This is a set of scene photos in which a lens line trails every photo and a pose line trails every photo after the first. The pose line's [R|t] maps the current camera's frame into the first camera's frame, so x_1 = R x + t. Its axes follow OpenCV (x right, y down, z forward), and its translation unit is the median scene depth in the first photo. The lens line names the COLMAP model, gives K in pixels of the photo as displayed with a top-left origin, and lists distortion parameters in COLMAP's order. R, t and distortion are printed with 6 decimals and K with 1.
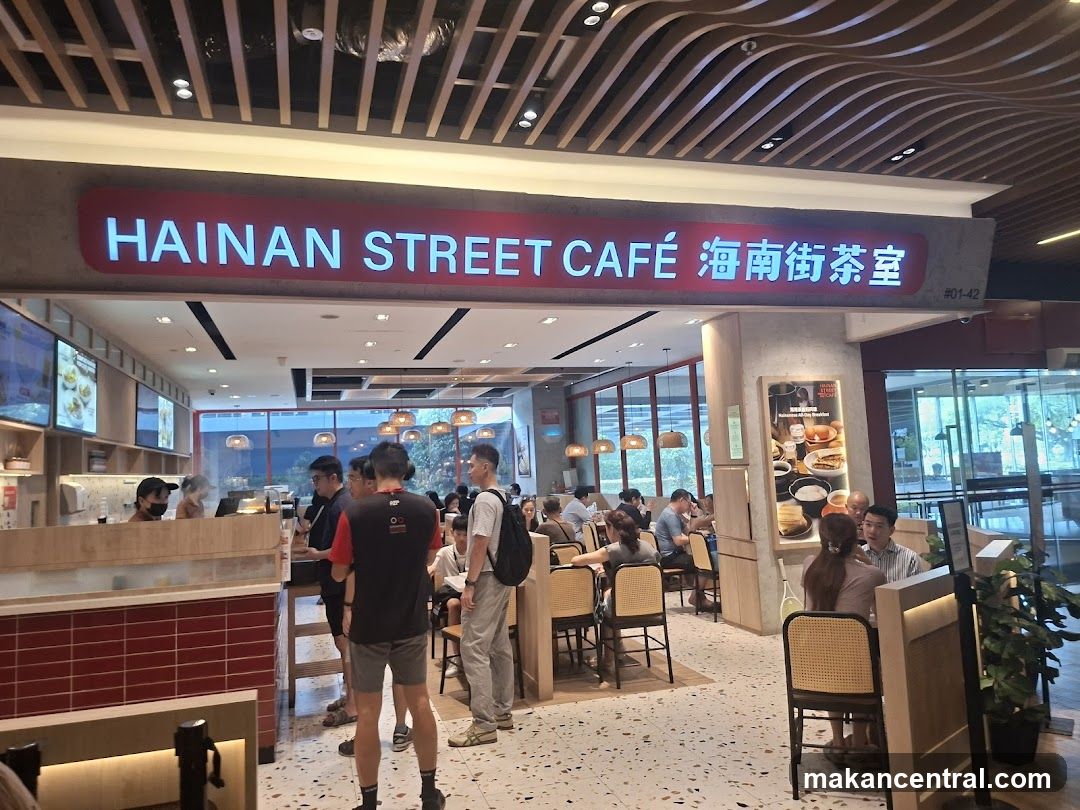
lens RADIAL K [[761.9, 0, 538.7], [0, 761.9, 402.6], [0, 0, 1]] dist [0.069899, -0.026796]
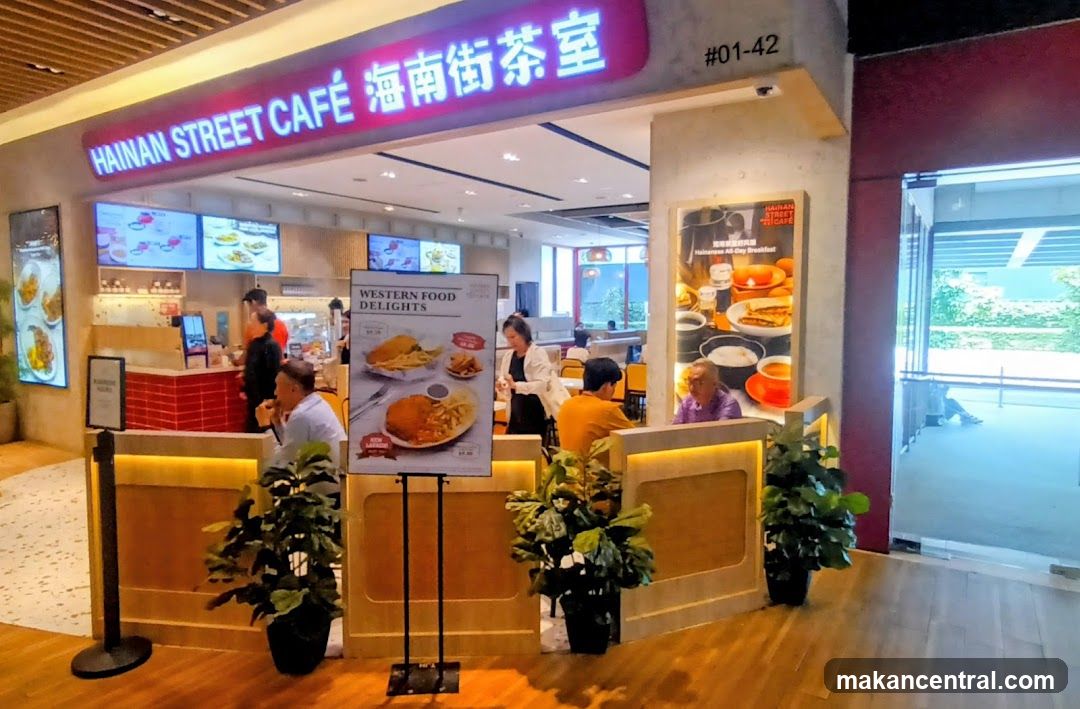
lens RADIAL K [[681.8, 0, 510.9], [0, 681.8, 358.8], [0, 0, 1]] dist [0.006308, -0.001879]
pose [[0.631945, 0.106977, -0.767594, 0.973942], [0.038344, 0.984899, 0.168830, -0.000893], [0.774064, -0.136124, 0.618300, 0.559160]]
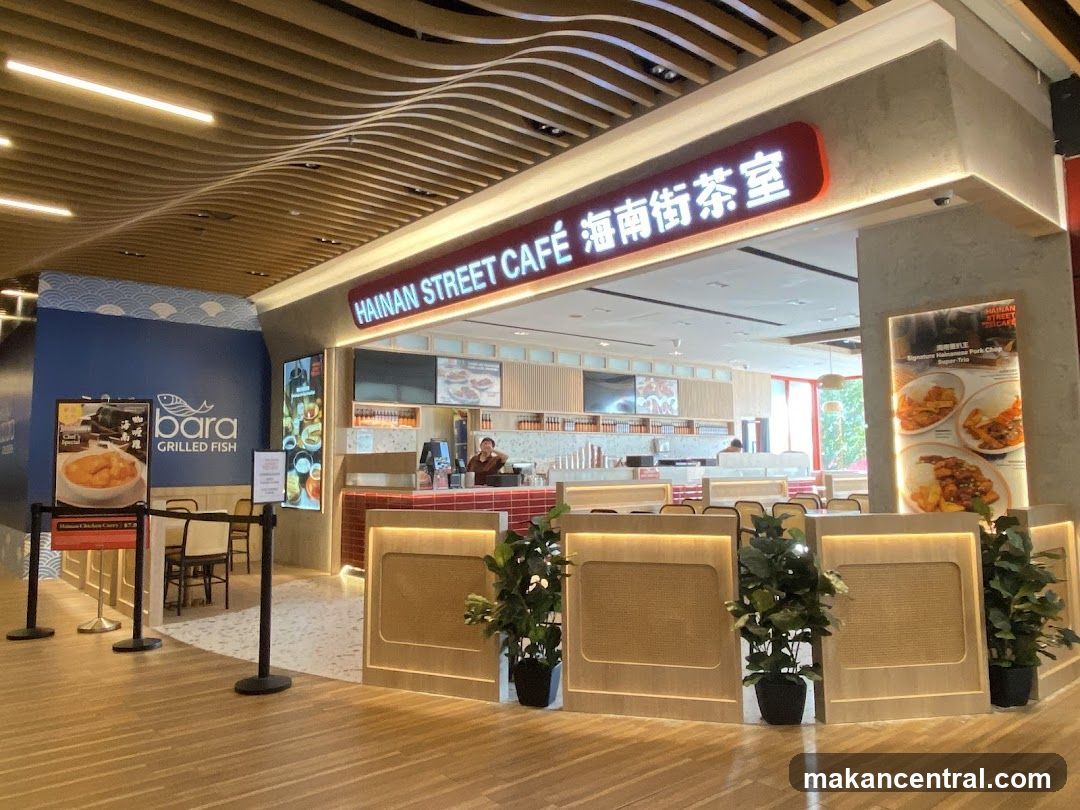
lens RADIAL K [[761.9, 0, 536.3], [0, 761.9, 408.2], [0, 0, 1]] dist [0.069899, -0.026796]
pose [[0.404597, -0.019940, -0.914278, 1.148533], [0.072575, 0.997309, 0.010365, 0.039233], [0.911611, -0.070547, 0.404955, 0.465594]]
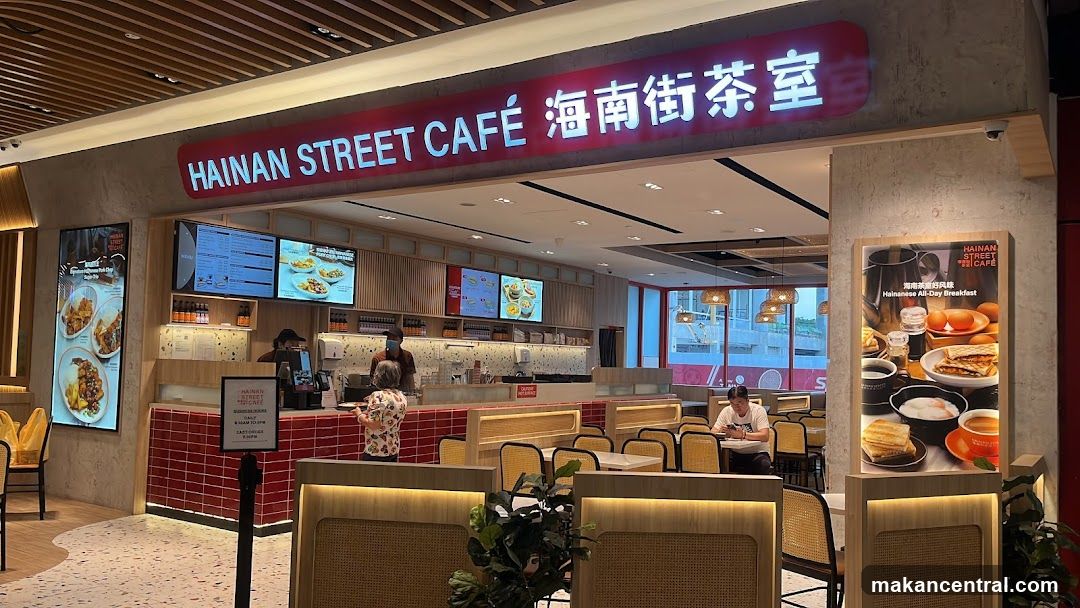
lens RADIAL K [[860.3, 0, 548.9], [0, 860.3, 317.8], [0, 0, 1]] dist [0.031214, -0.016513]
pose [[0.638264, 0.027326, -0.769332, 0.968658], [0.009392, 0.999019, 0.043276, 0.001844], [0.769760, -0.034847, 0.637381, 0.343062]]
